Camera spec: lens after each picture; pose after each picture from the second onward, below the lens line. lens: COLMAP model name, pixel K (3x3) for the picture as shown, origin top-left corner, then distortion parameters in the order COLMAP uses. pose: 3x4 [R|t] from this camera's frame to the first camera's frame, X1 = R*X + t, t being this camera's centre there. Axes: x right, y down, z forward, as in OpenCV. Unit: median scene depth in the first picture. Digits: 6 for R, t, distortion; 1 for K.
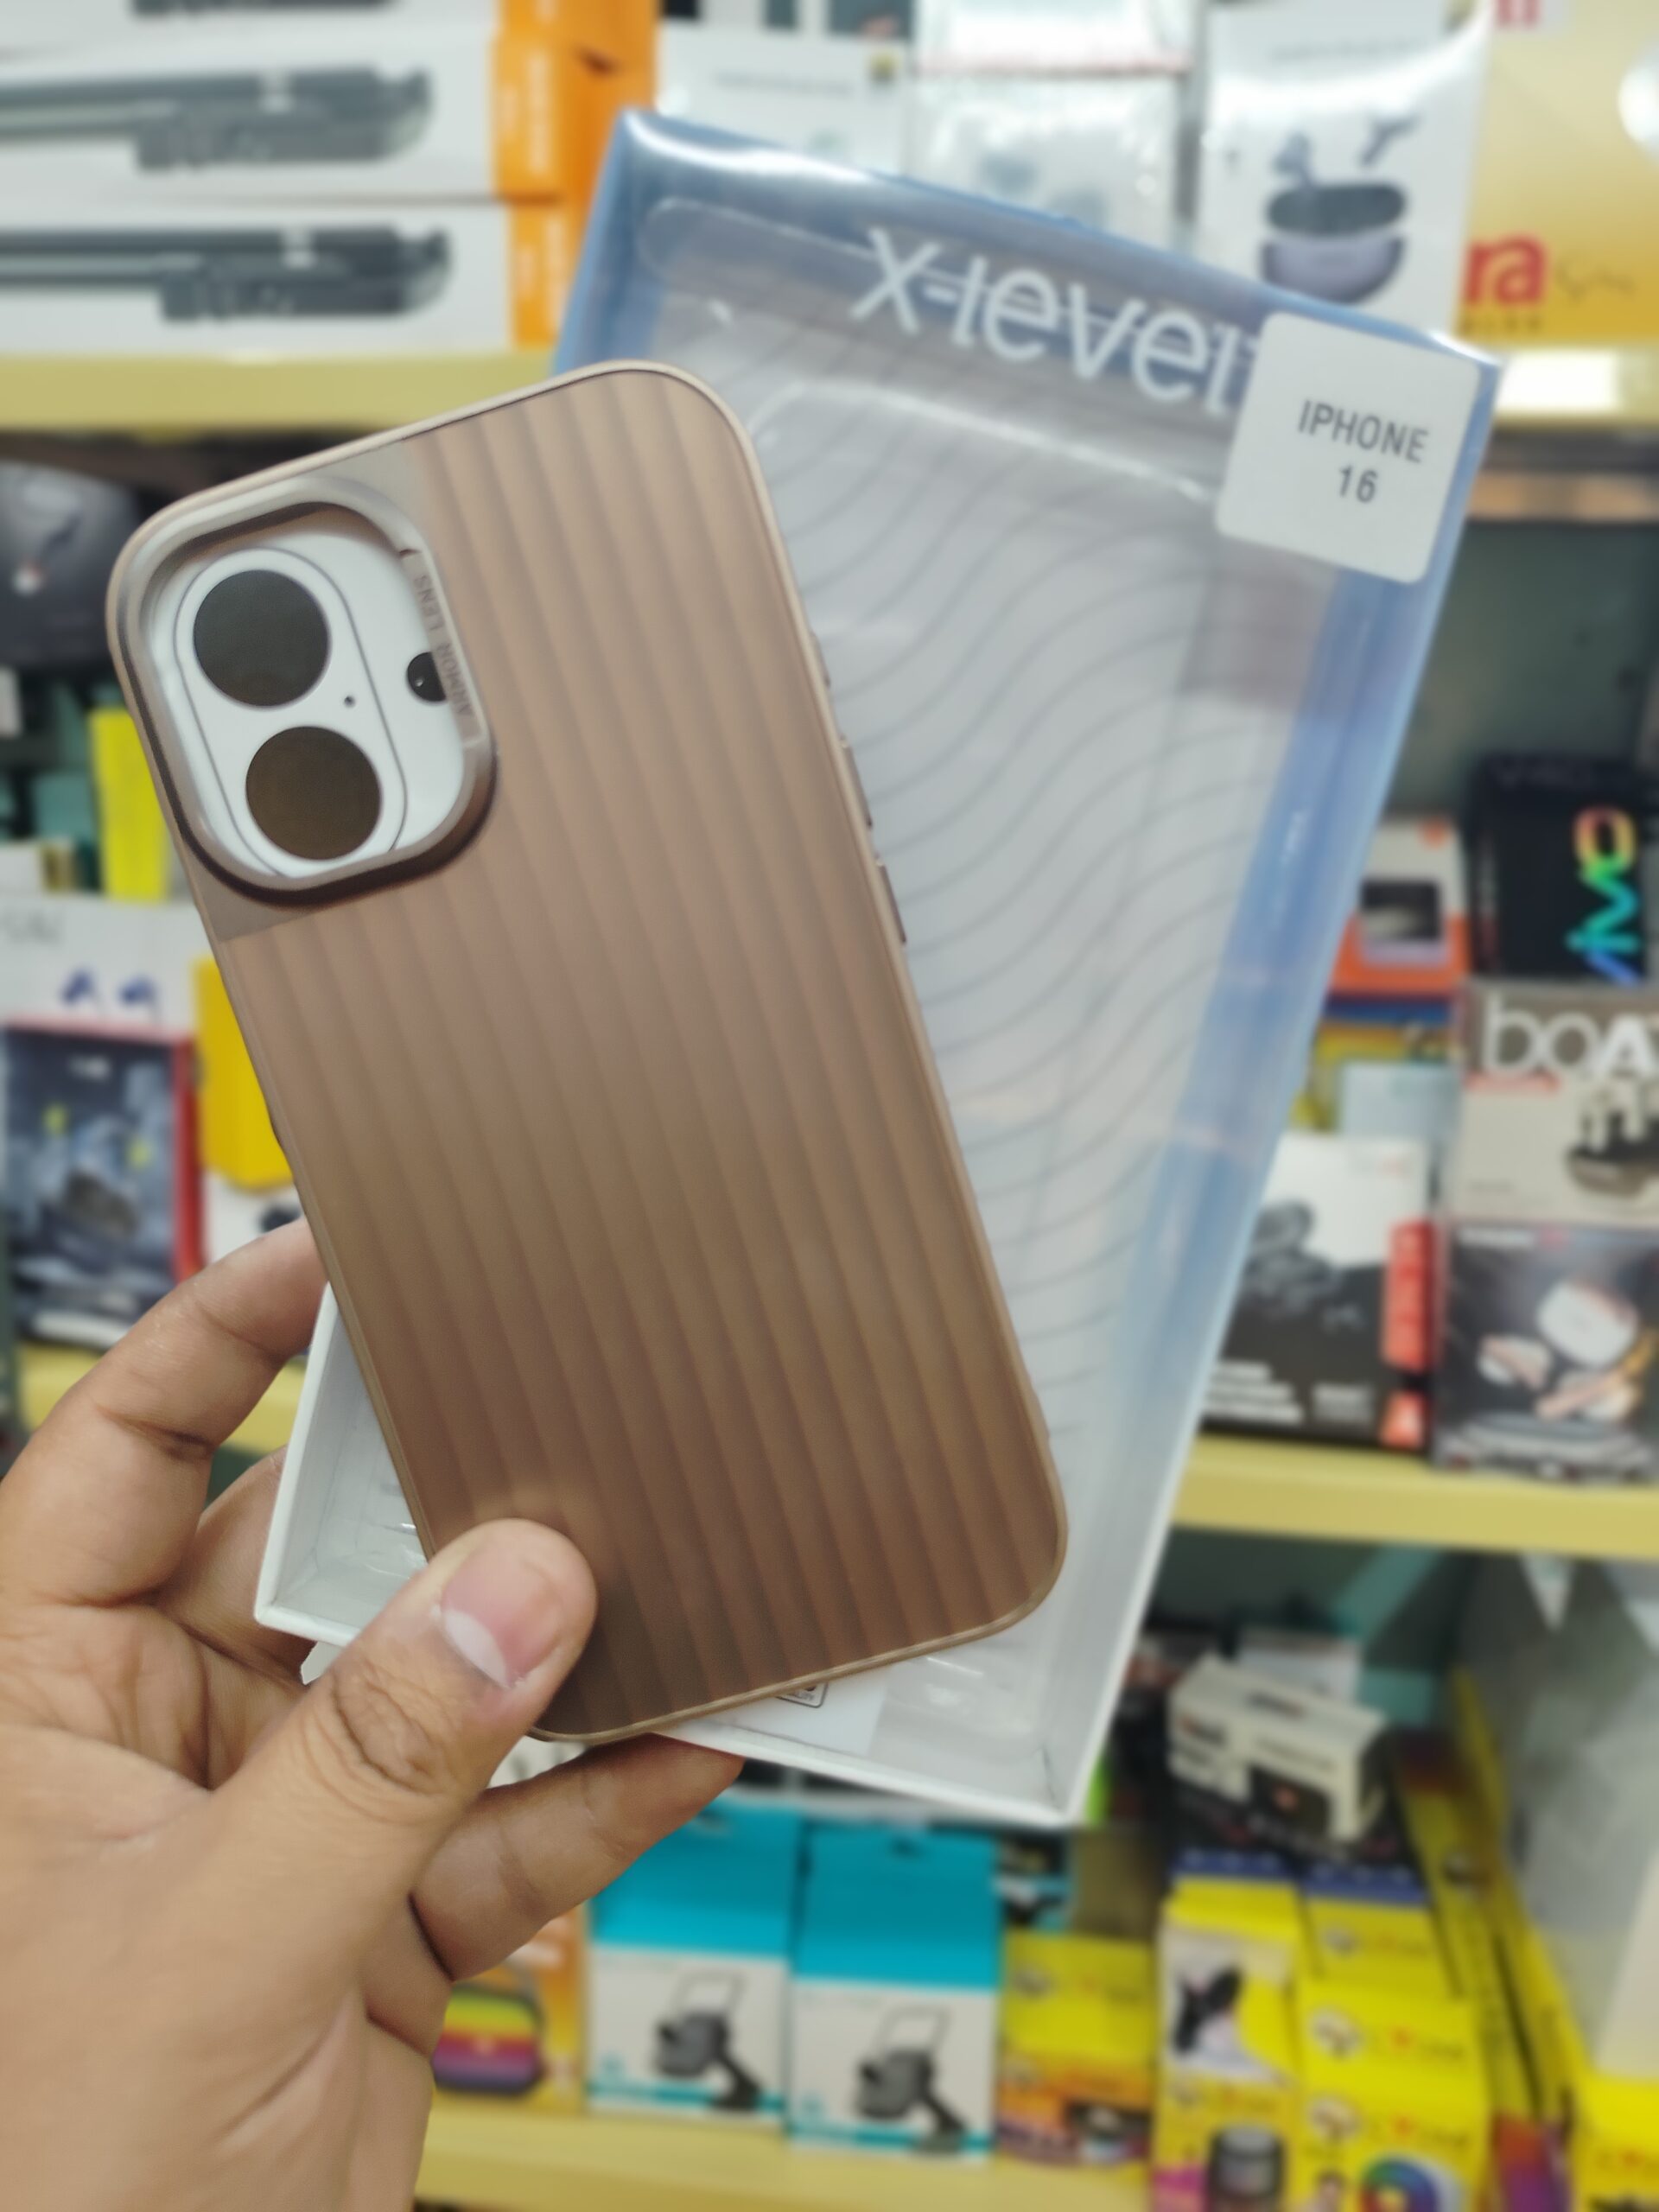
lens RADIAL K [[1575.9, 0, 818.9], [0, 1575.9, 1100.2], [0, 0, 1]] dist [-0.069821, 0.065964]
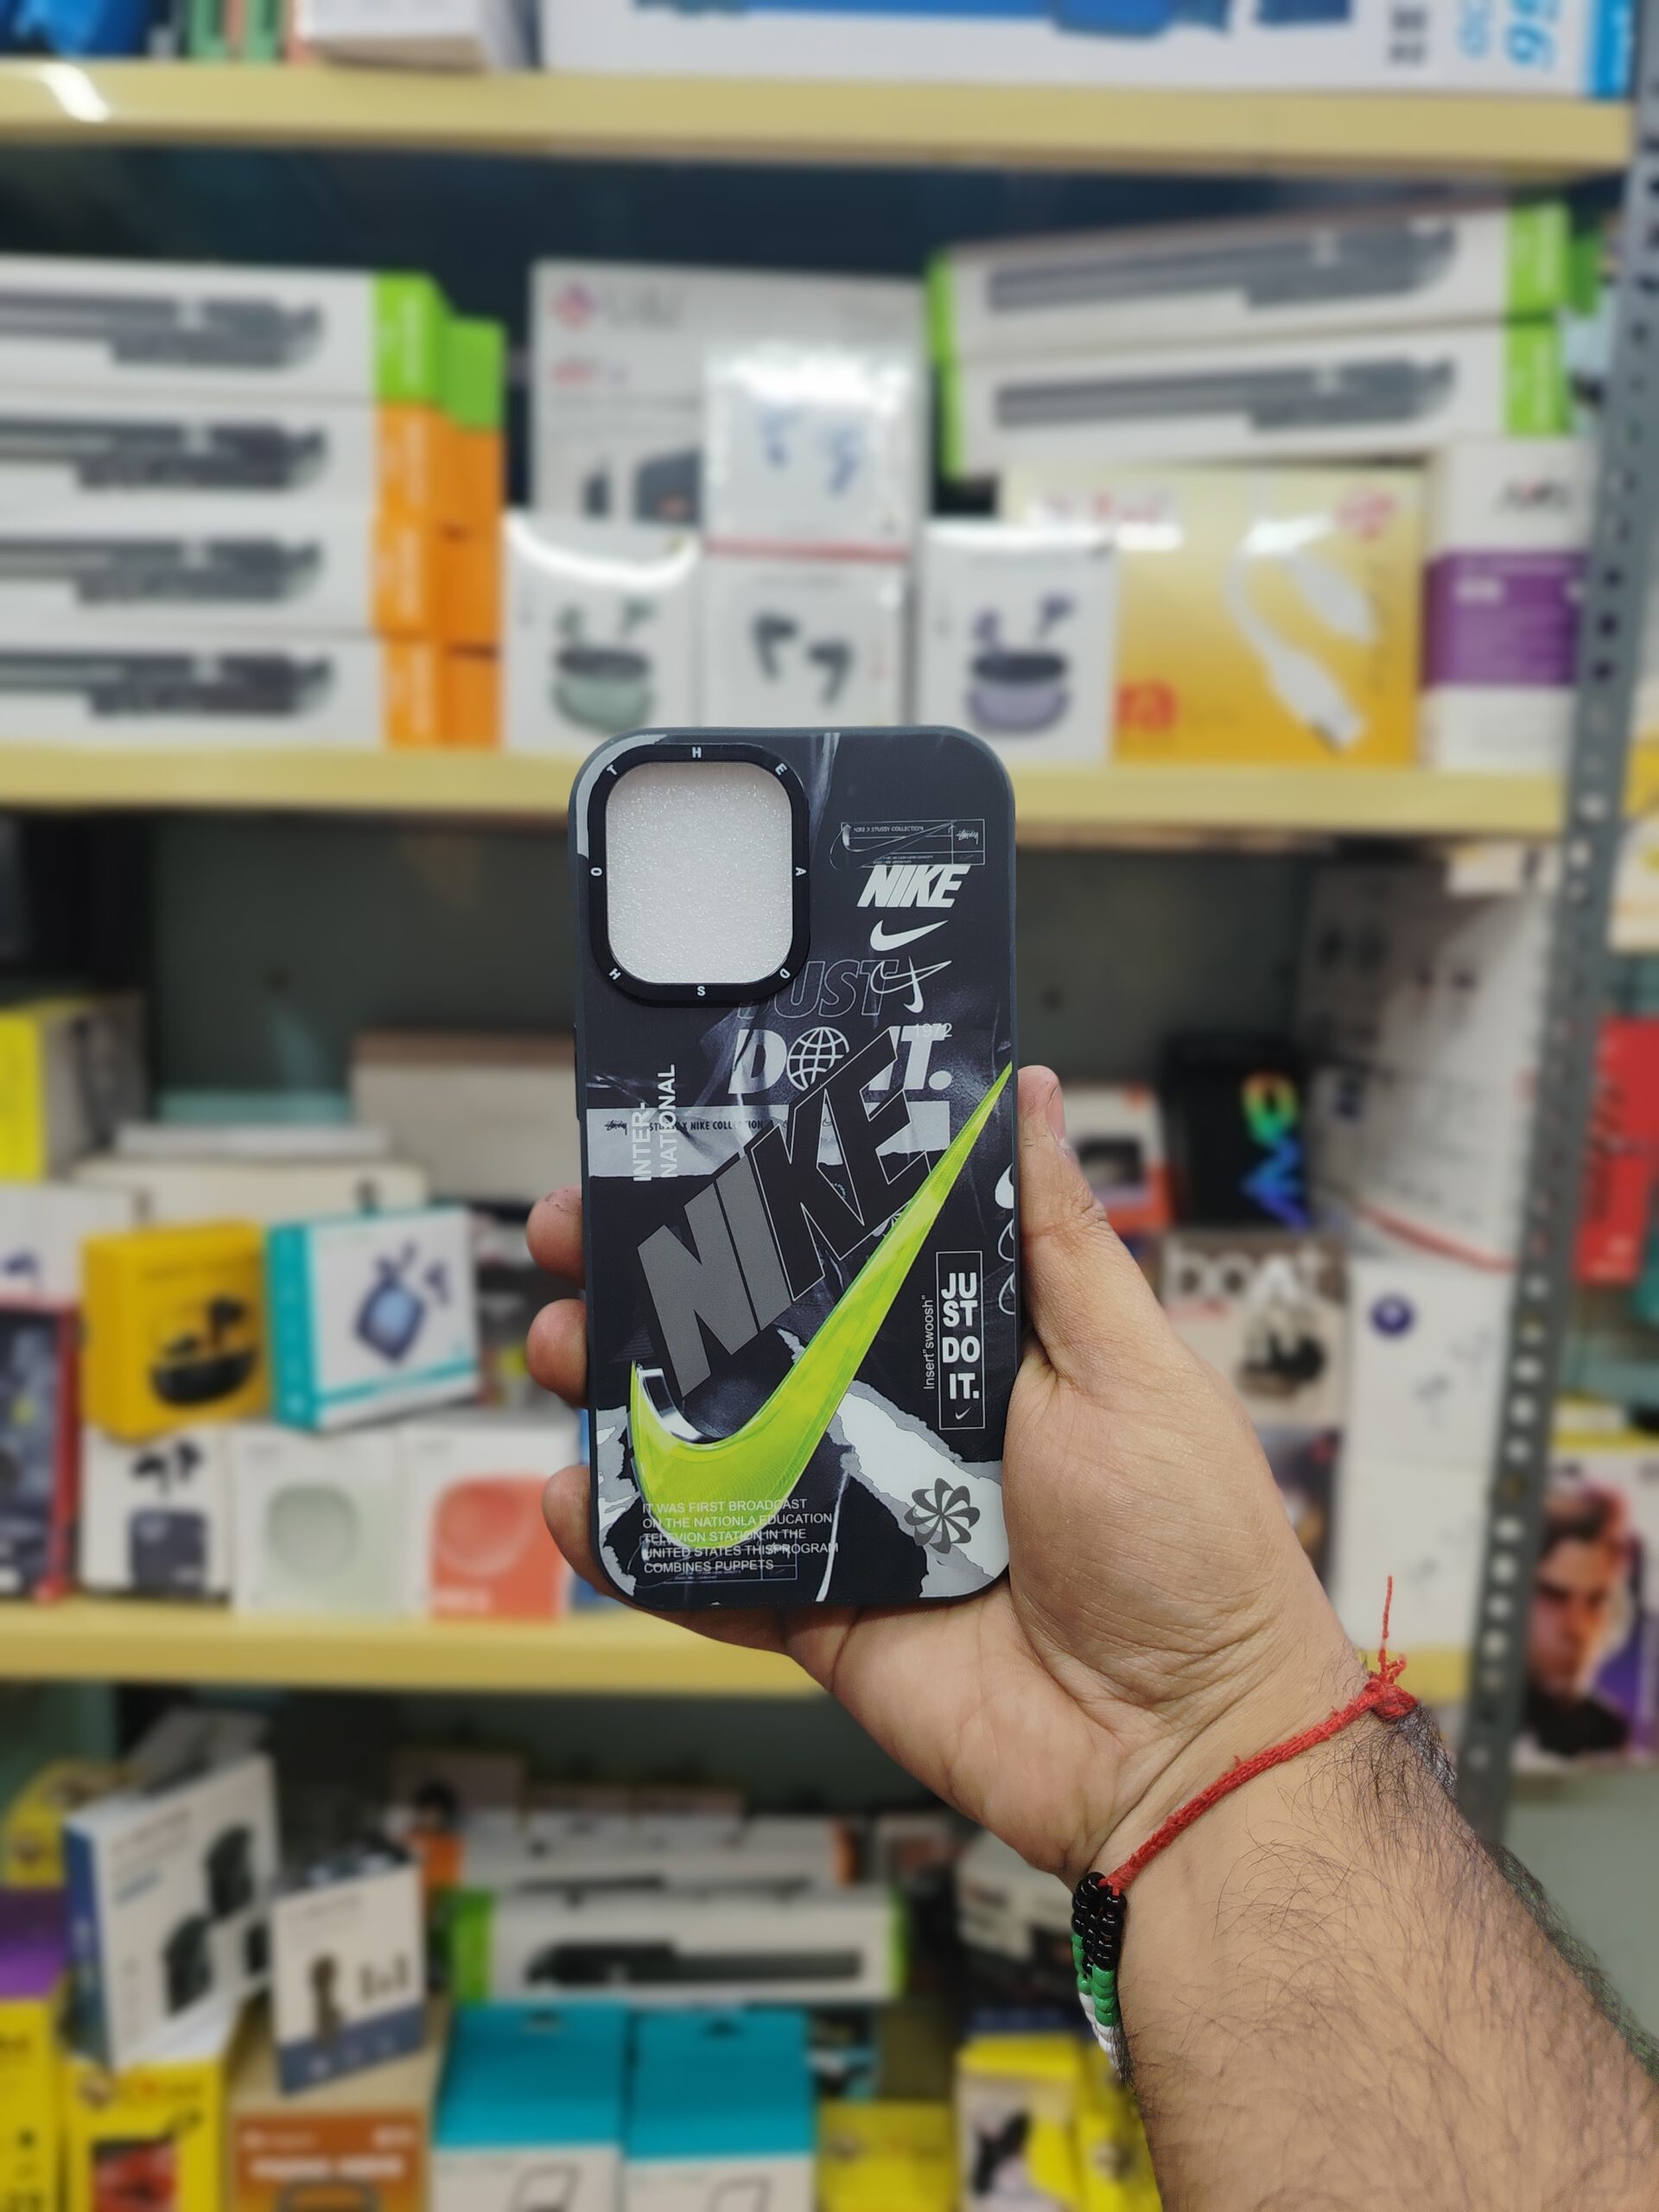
lens RADIAL K [[1575.9, 0, 818.9], [0, 1575.9, 1100.2], [0, 0, 1]] dist [-0.069821, 0.065964]
pose [[0.990024, -0.014837, 0.140117, -0.023159], [0.033329, 0.990880, -0.130563, -0.020043], [-0.136902, 0.133930, 0.981489, -0.173510]]
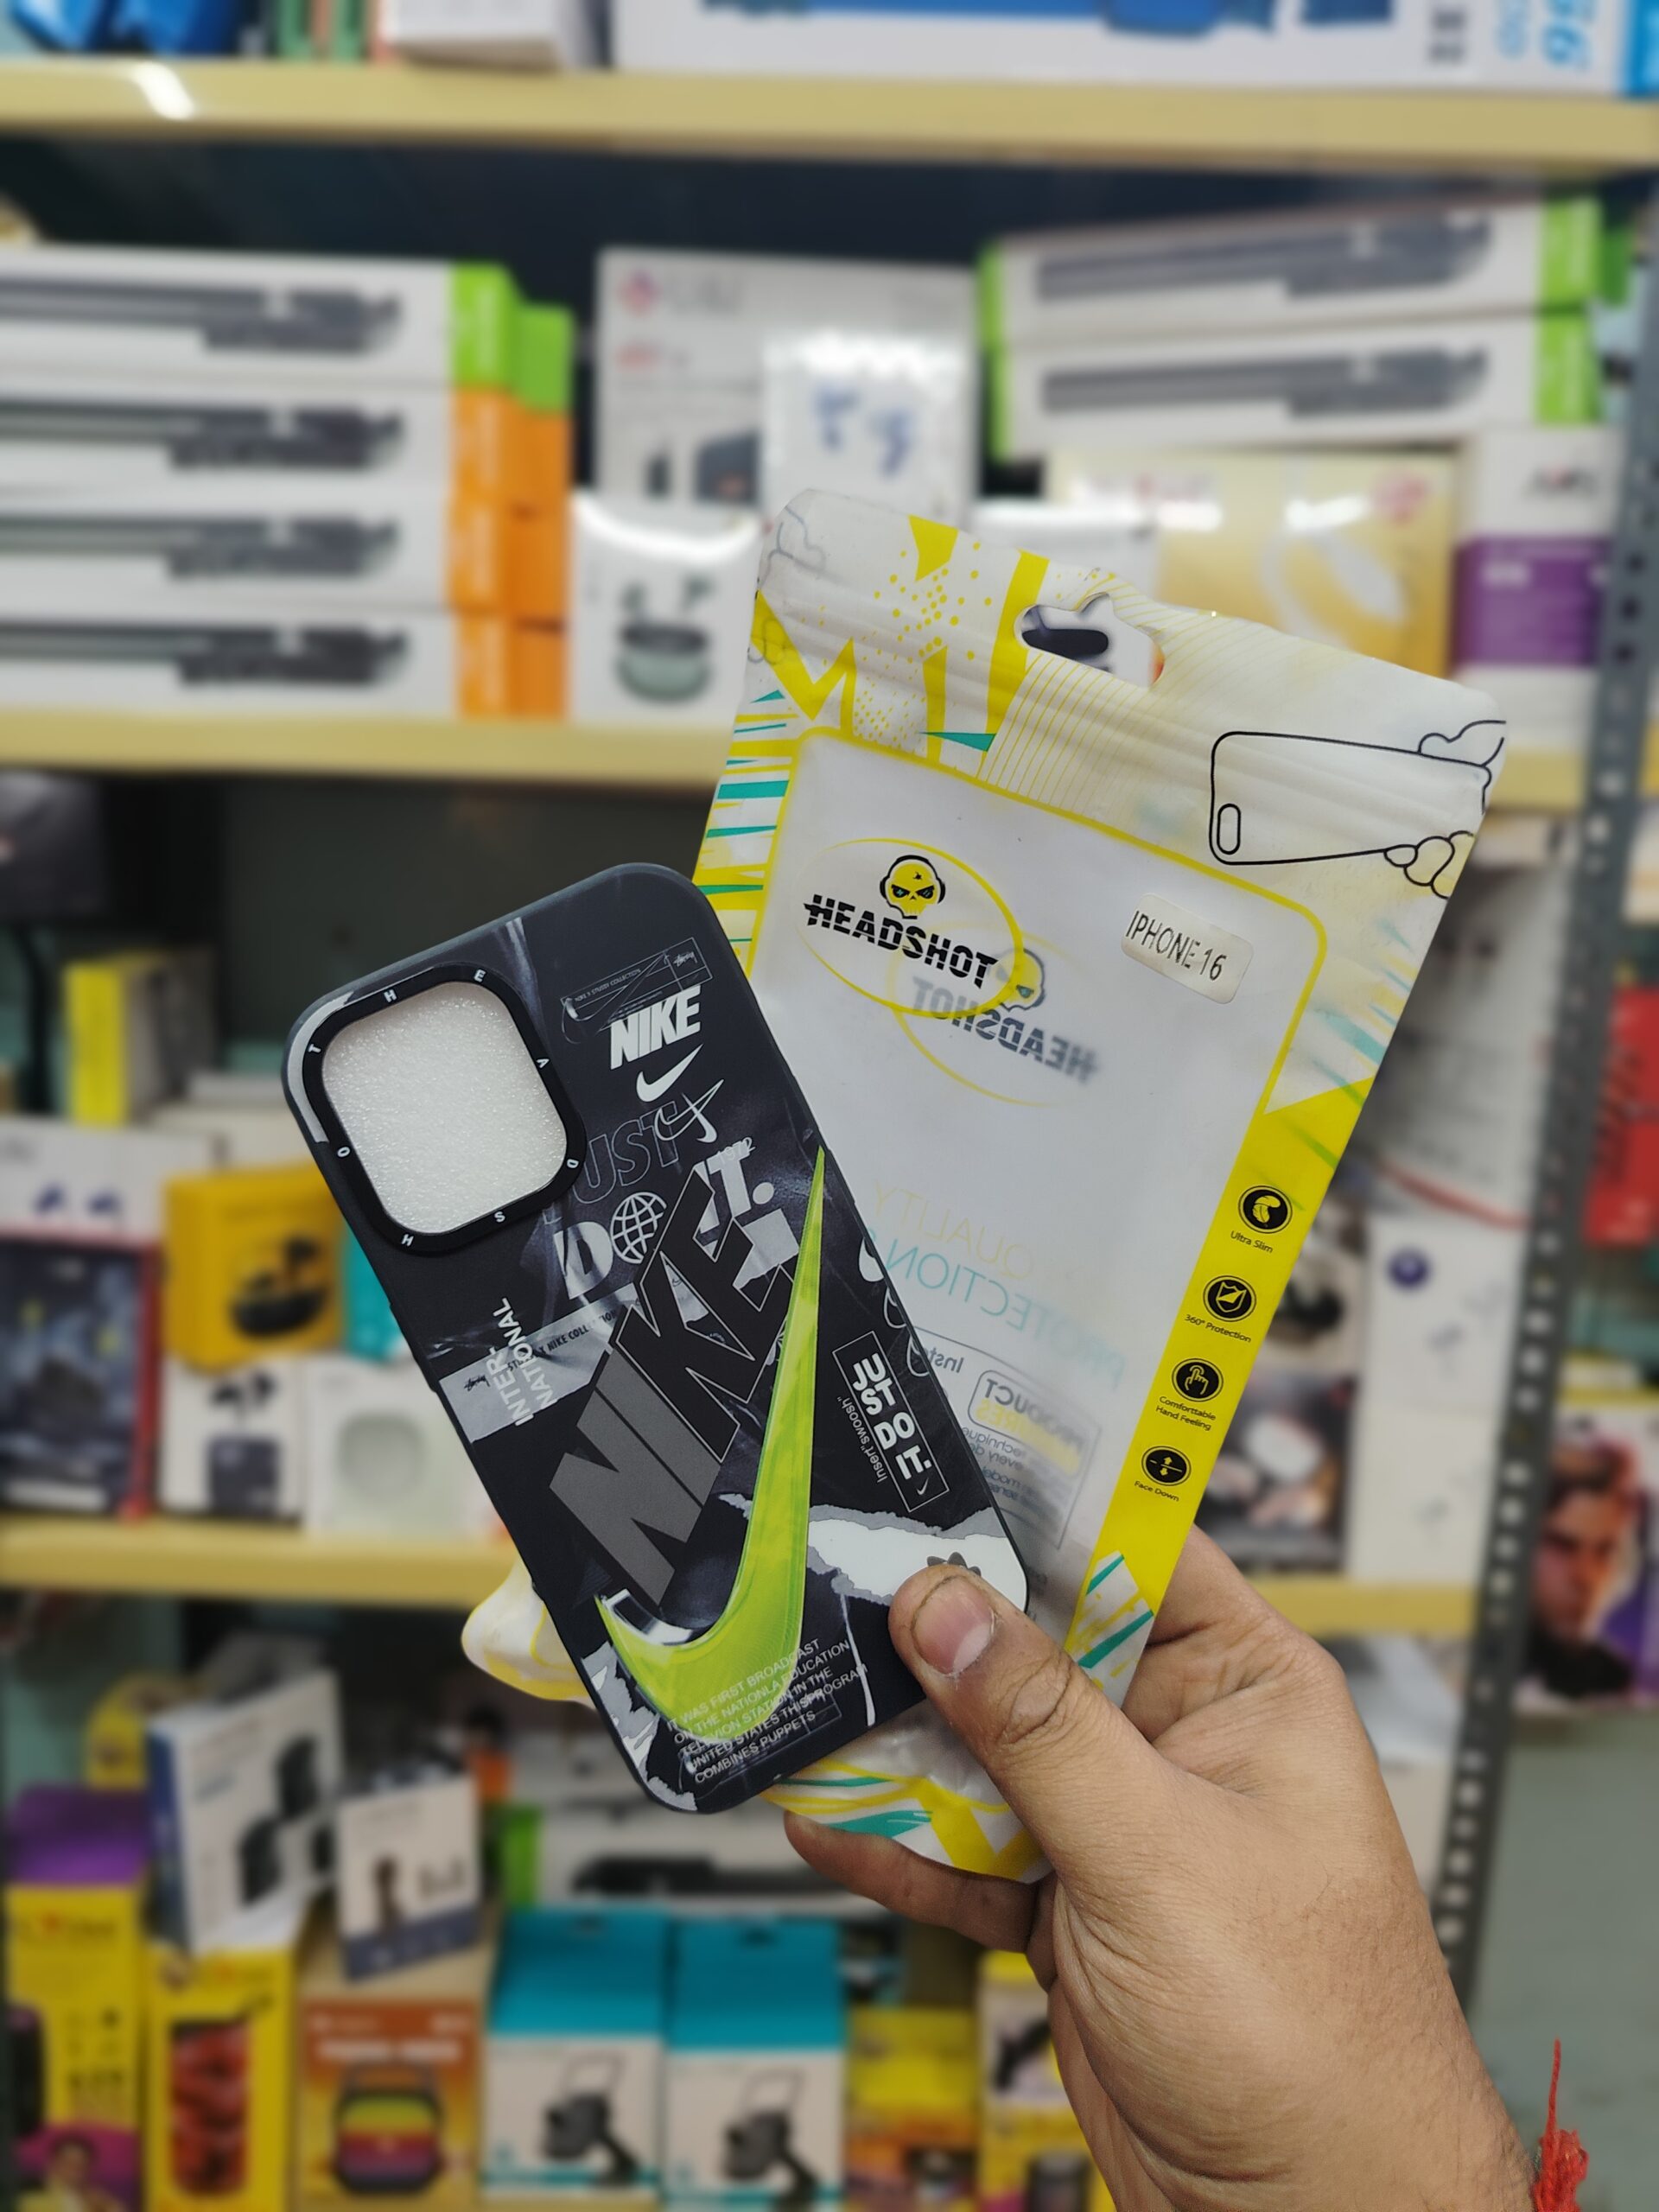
lens RADIAL K [[1575.9, 0, 818.9], [0, 1575.9, 1100.2], [0, 0, 1]] dist [-0.069821, 0.065964]
pose [[0.992734, -0.005816, 0.120185, -0.038876], [0.018686, 0.994165, -0.106237, -0.011008], [-0.118866, 0.107711, 0.987051, -0.221235]]
